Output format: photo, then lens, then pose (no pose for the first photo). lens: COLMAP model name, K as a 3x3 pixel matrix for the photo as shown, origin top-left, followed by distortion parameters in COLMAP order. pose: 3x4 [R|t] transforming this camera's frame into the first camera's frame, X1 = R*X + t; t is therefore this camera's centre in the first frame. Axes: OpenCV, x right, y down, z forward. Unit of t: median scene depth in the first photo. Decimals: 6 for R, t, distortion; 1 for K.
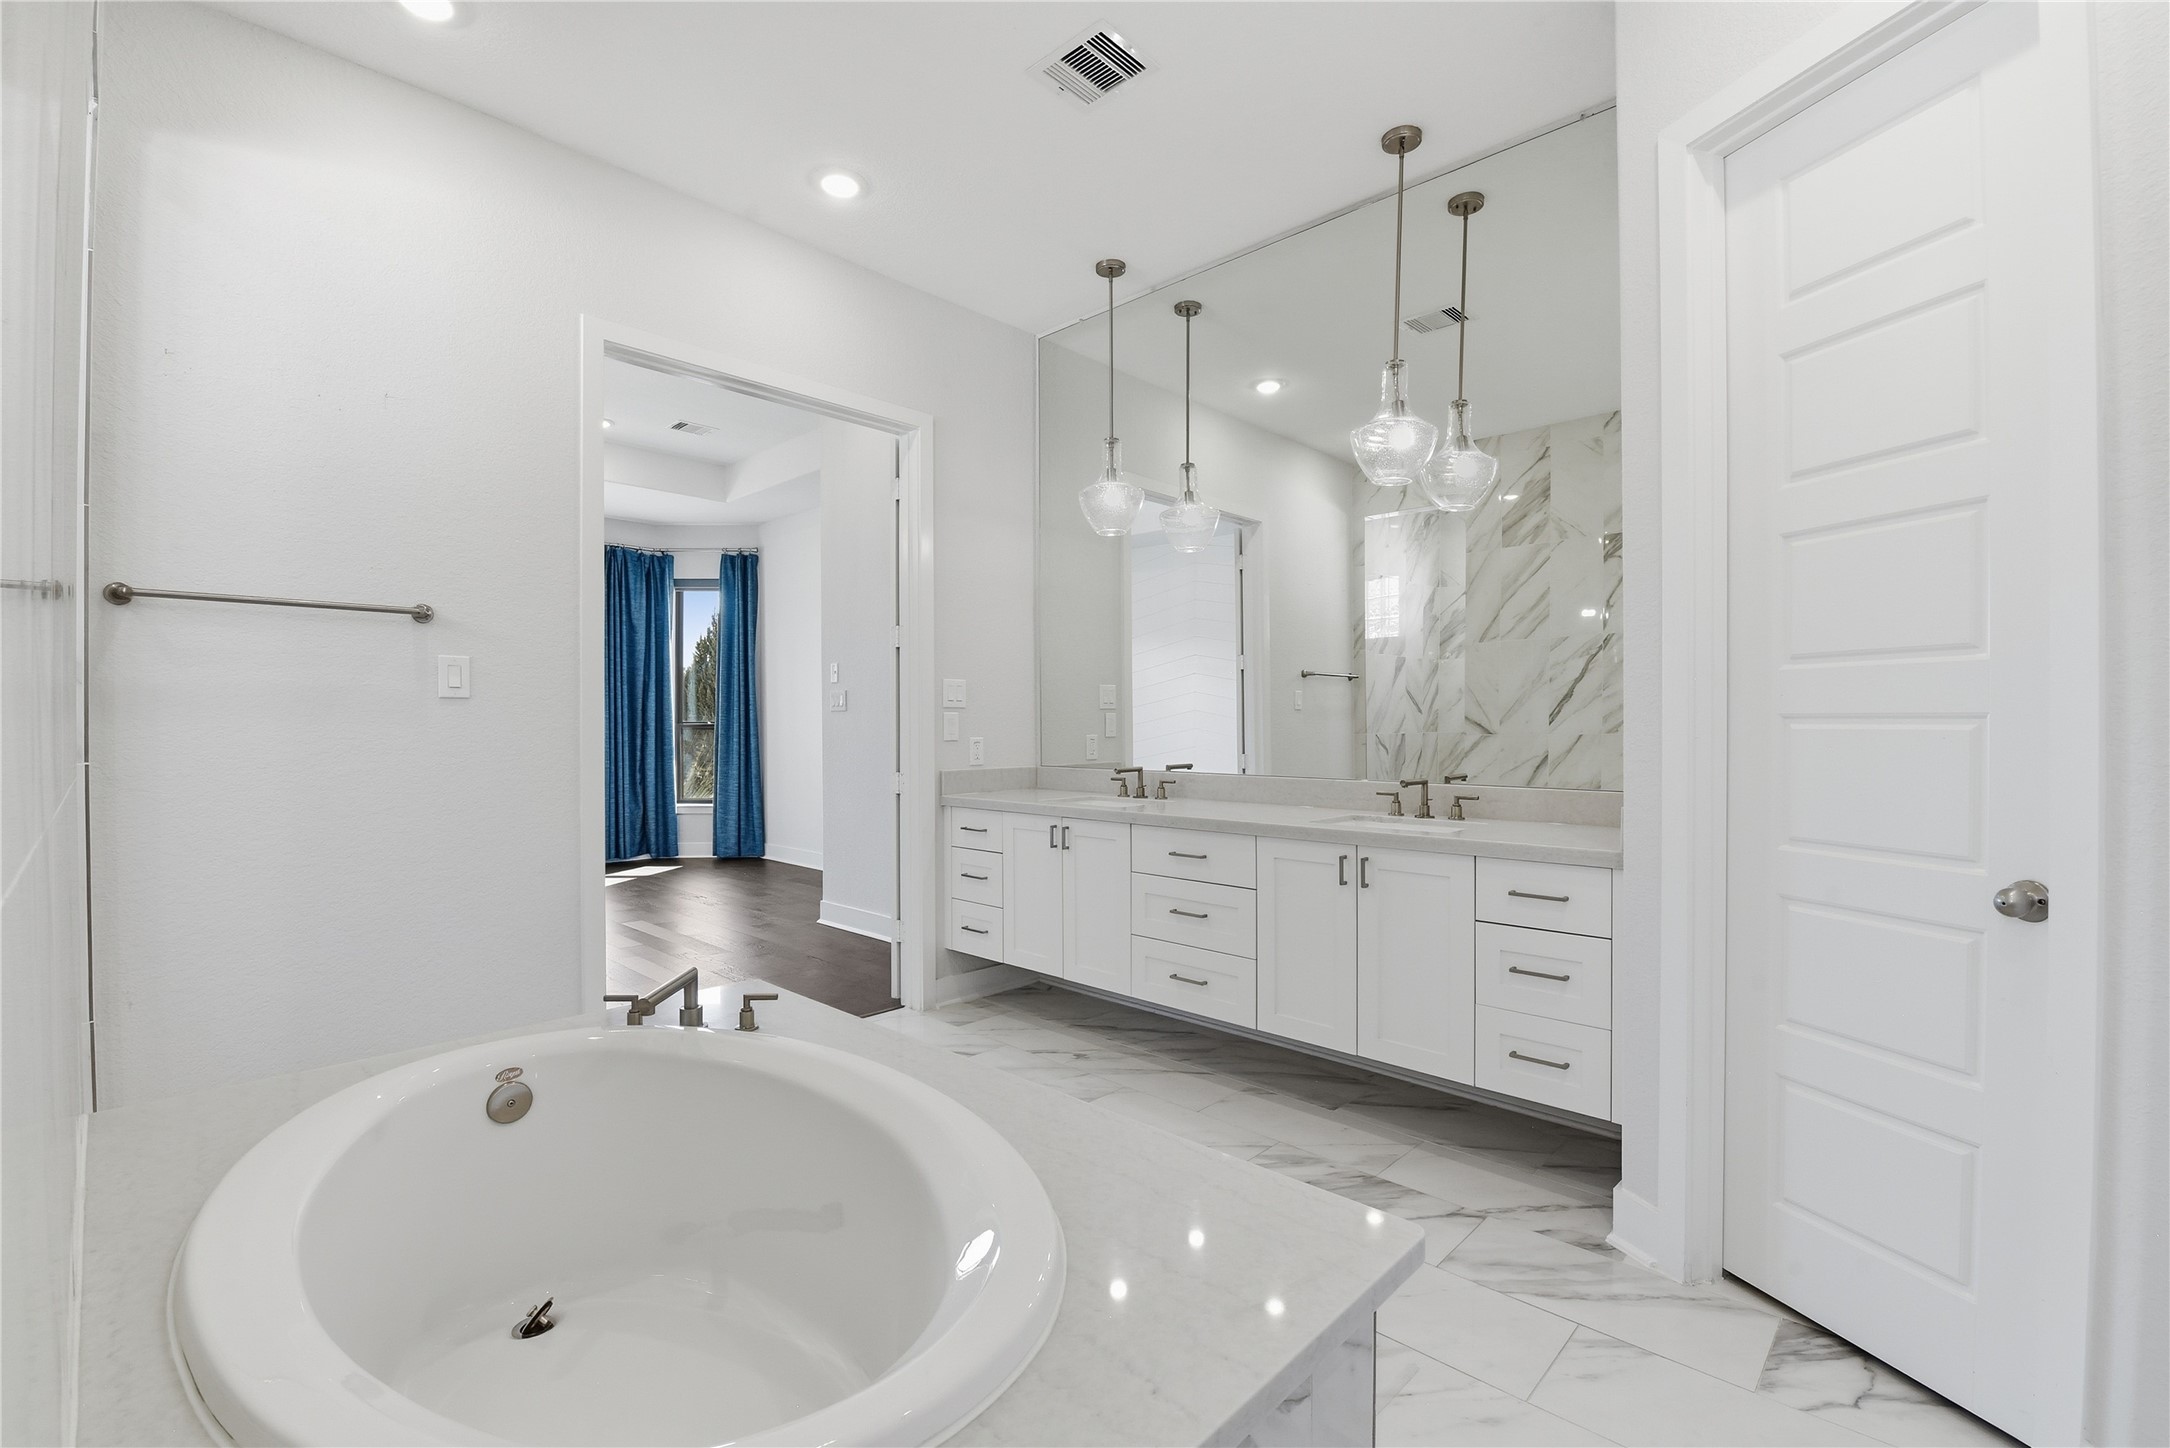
lens RADIAL K [[944.9, 0, 1081.3], [0, 944.9, 732.6], [0, 0, 1]] dist [-0.010355, -0.000411]
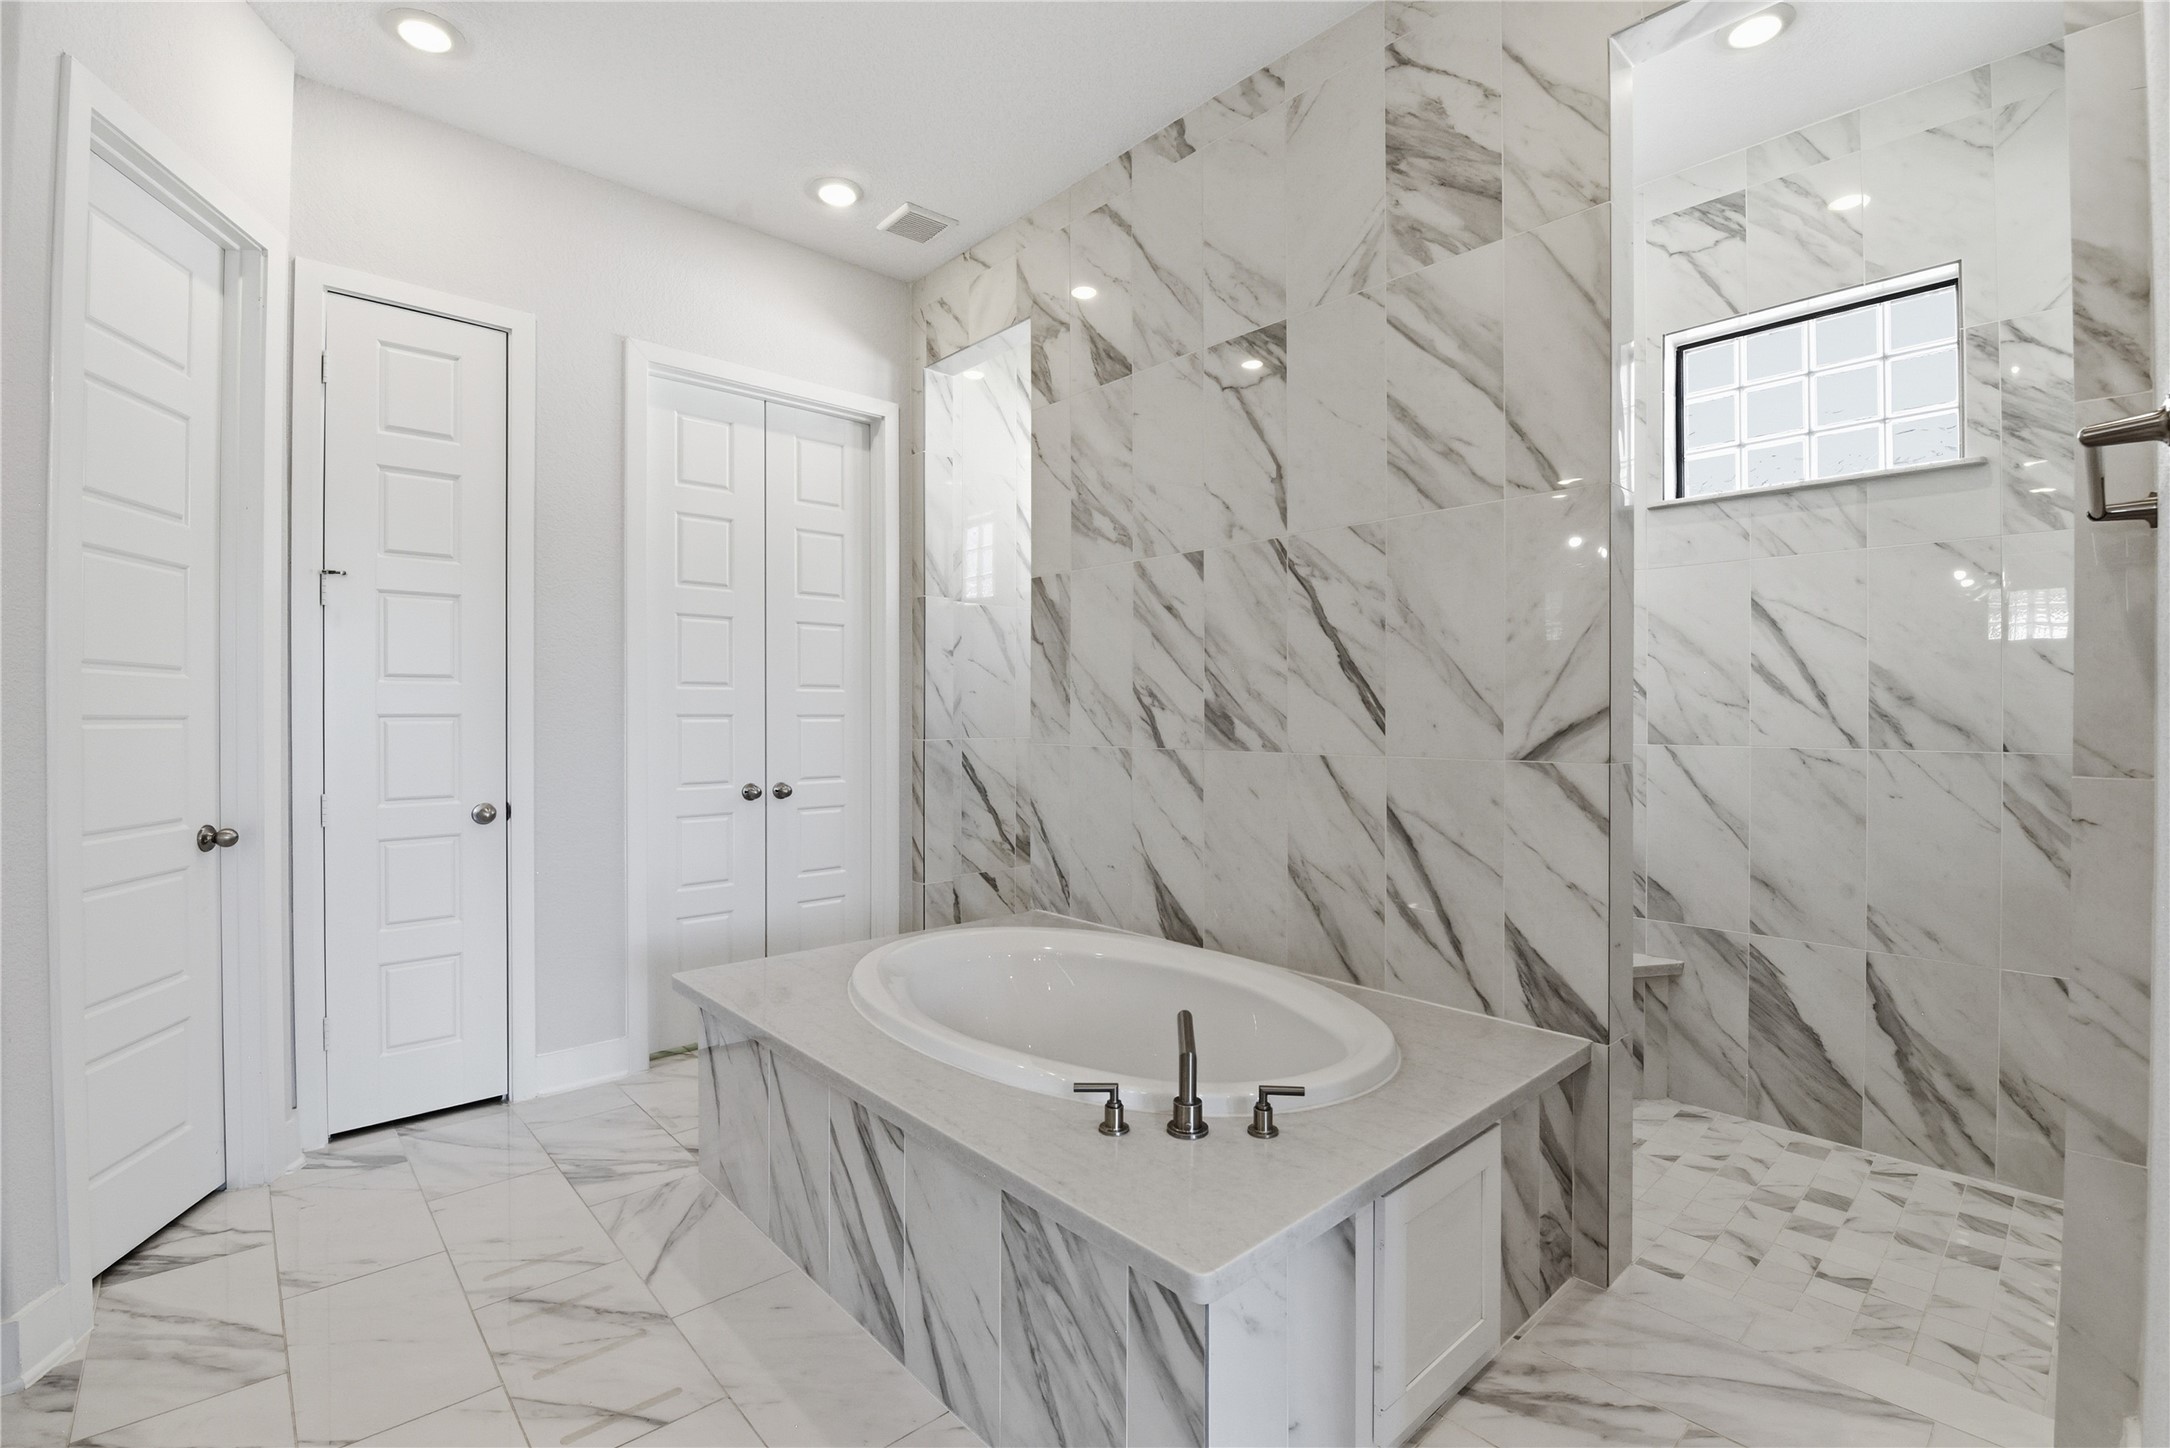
lens RADIAL K [[944.9, 0, 1081.3], [0, 944.9, 732.6], [0, 0, 1]] dist [-0.010355, -0.000411]
pose [[-0.997604, 0.008632, 0.068638, -0.459846], [0.010597, 0.999543, 0.028314, -0.019280], [-0.068363, 0.028973, -0.997240, 2.084464]]
